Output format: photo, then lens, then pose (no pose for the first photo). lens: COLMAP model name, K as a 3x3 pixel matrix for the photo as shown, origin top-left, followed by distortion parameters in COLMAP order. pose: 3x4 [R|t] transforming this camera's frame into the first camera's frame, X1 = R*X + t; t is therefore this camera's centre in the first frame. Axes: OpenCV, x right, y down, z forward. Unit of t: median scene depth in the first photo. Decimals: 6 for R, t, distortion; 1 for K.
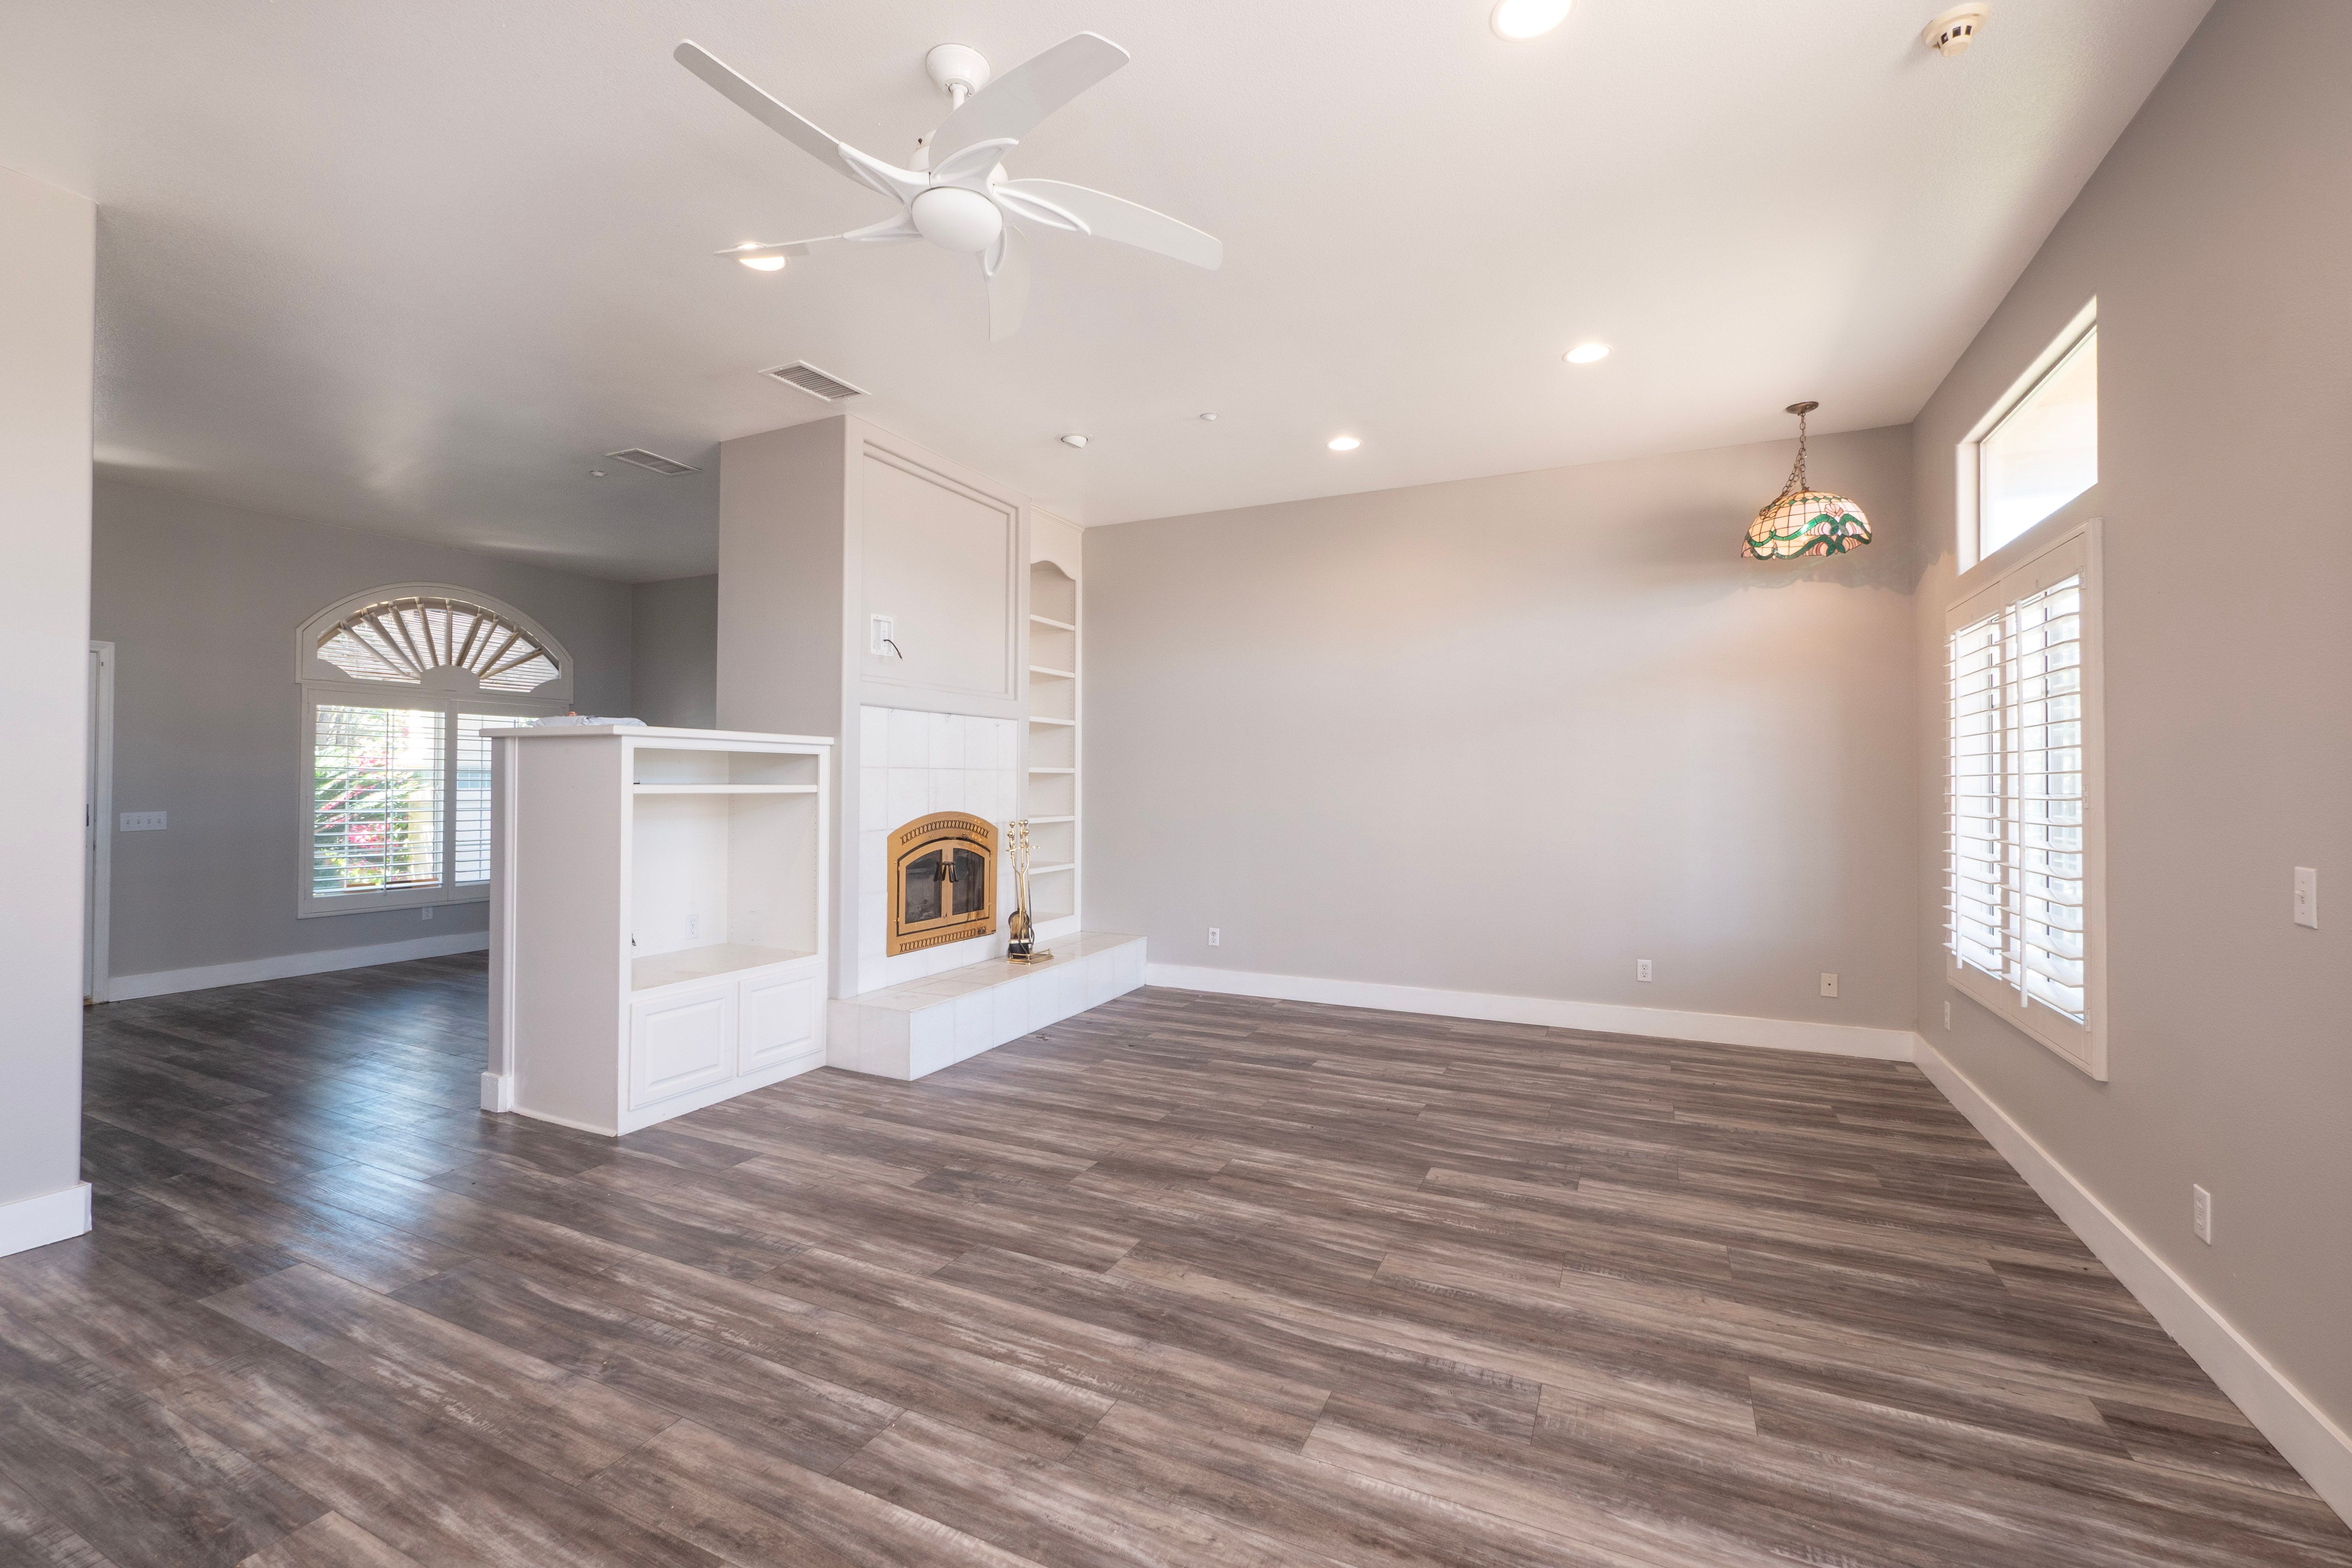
lens RADIAL K [[999.5, 0, 1168.5], [0, 999.5, 783.0], [0, 0, 1]] dist [-0.001881, -0.000933]
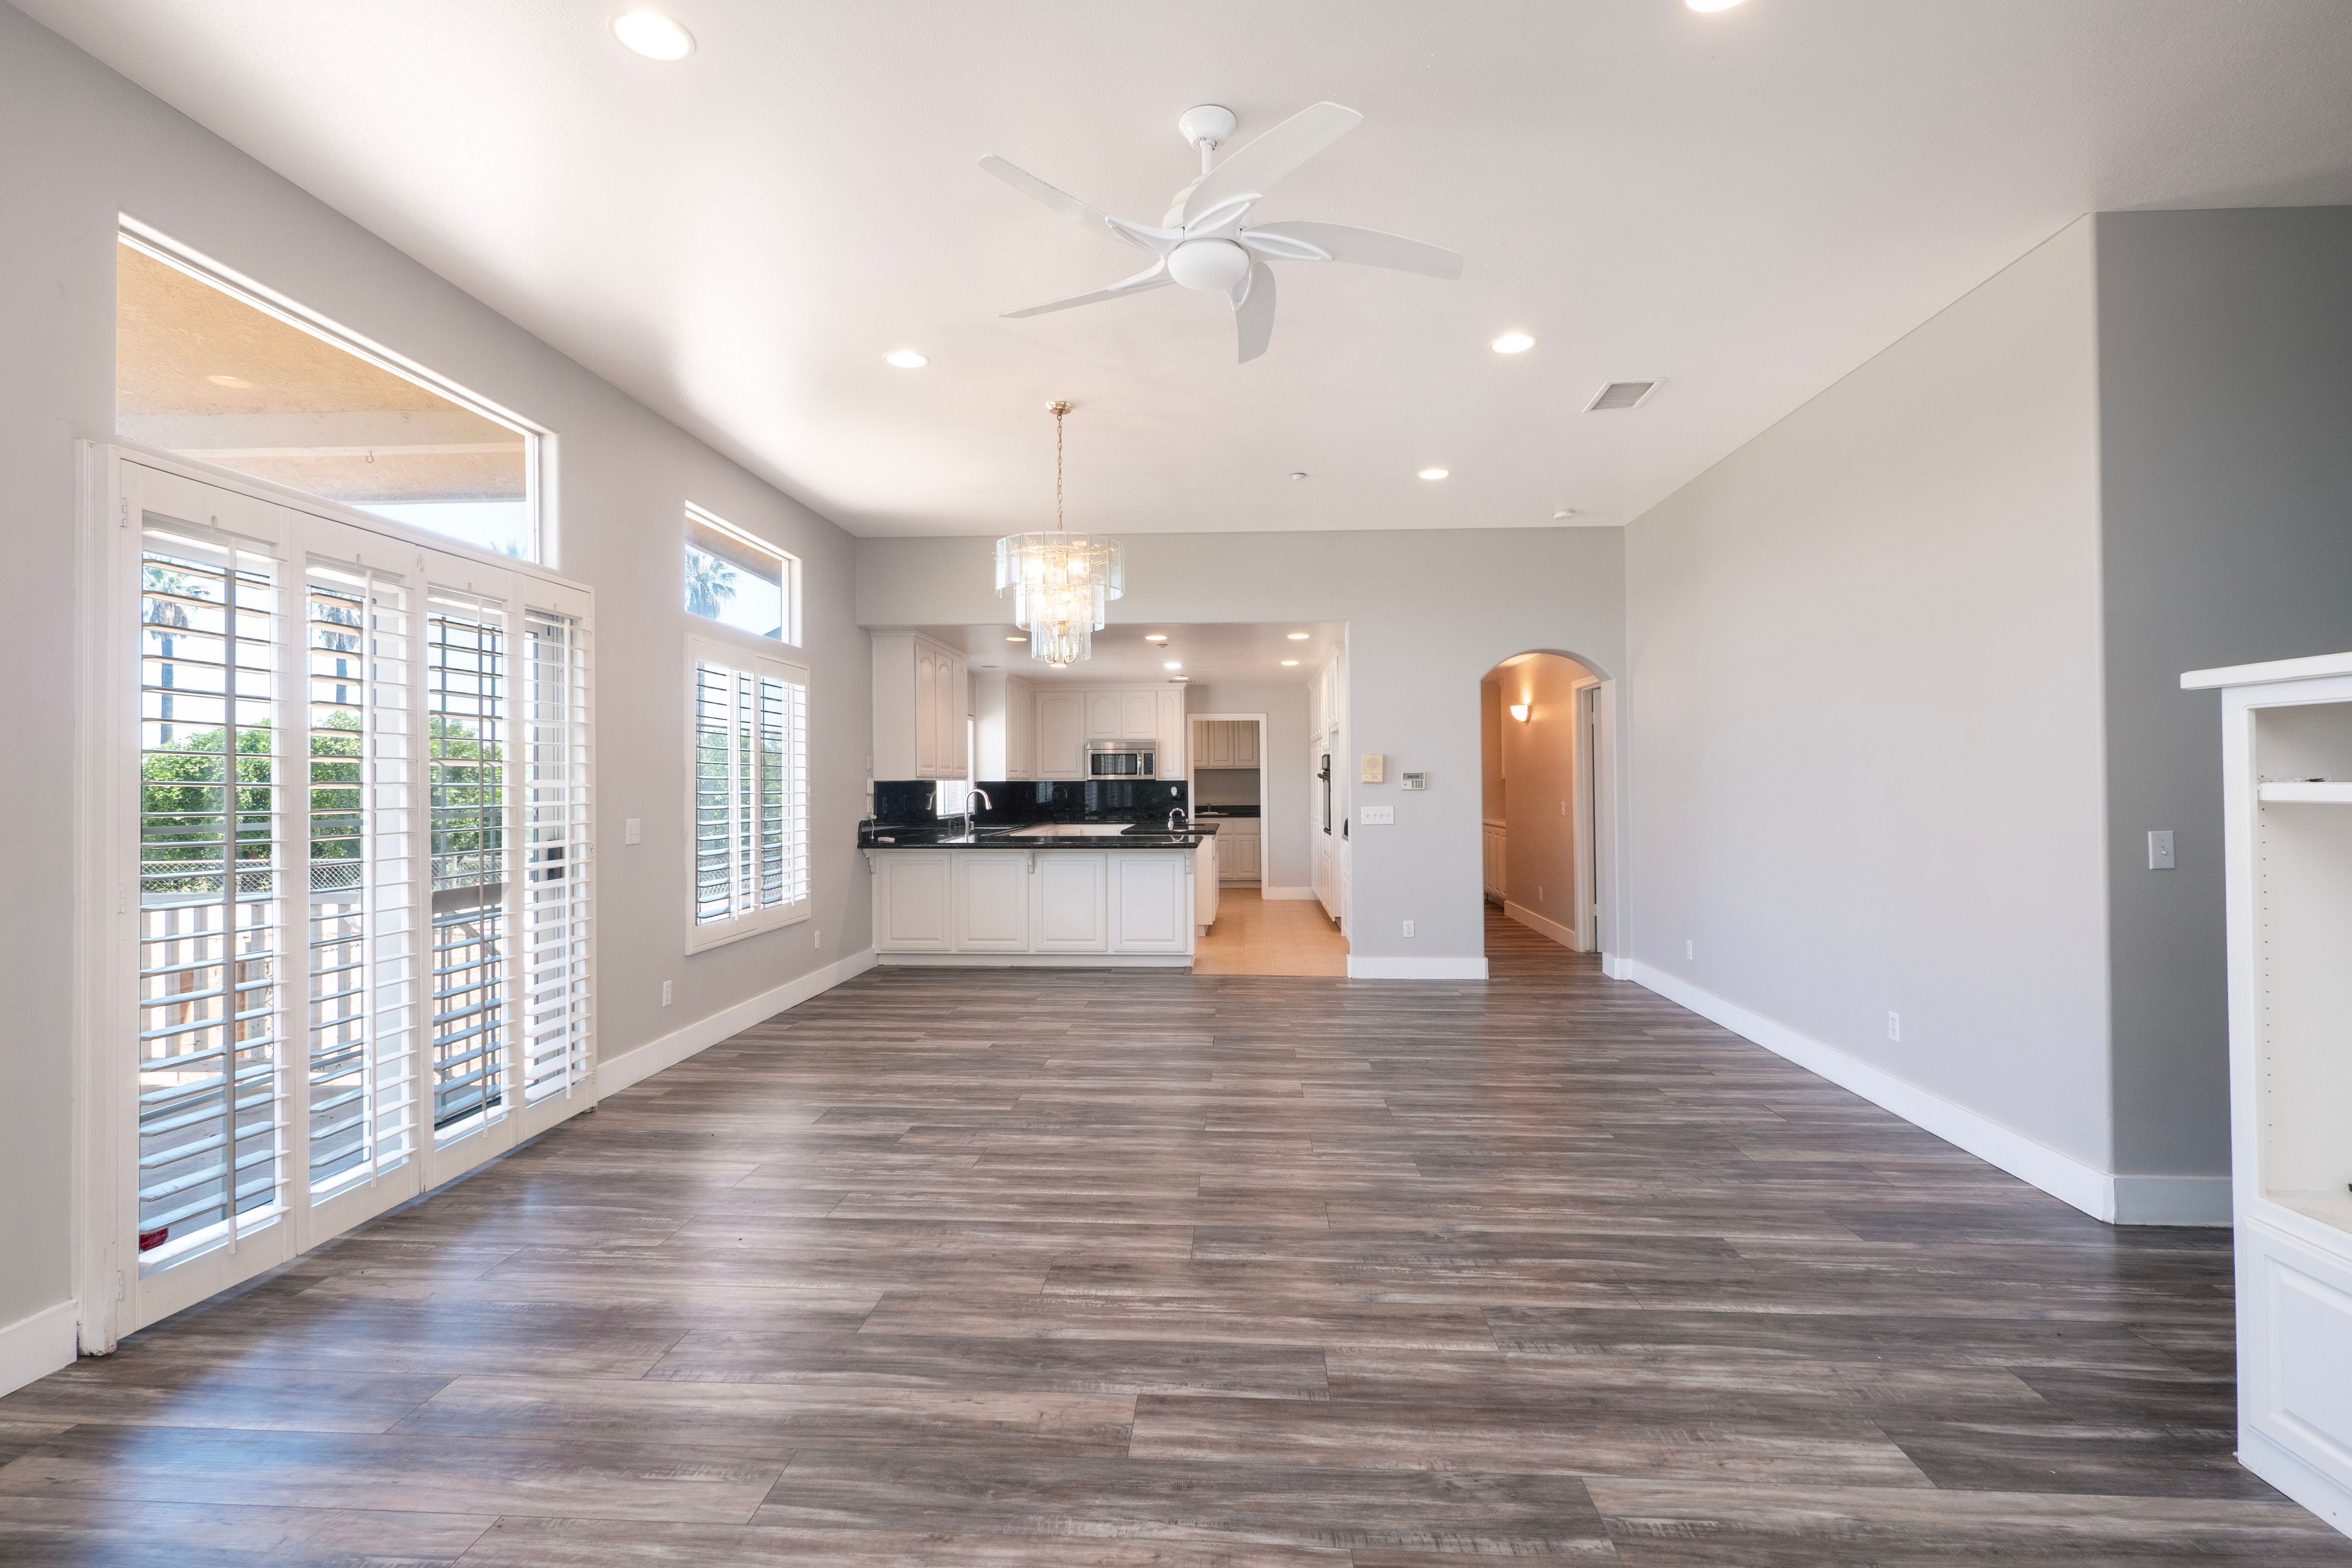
lens RADIAL K [[1150.0, 0, 1174.6], [0, 1150.0, 776.9], [0, 0, 1]] dist [-0.002838, -0.001192]
pose [[-0.927882, 0.000143, -0.372875, 0.266971], [0.002251, 0.999984, -0.005217, 0.001377], [0.372868, -0.005680, -0.927867, 1.985894]]
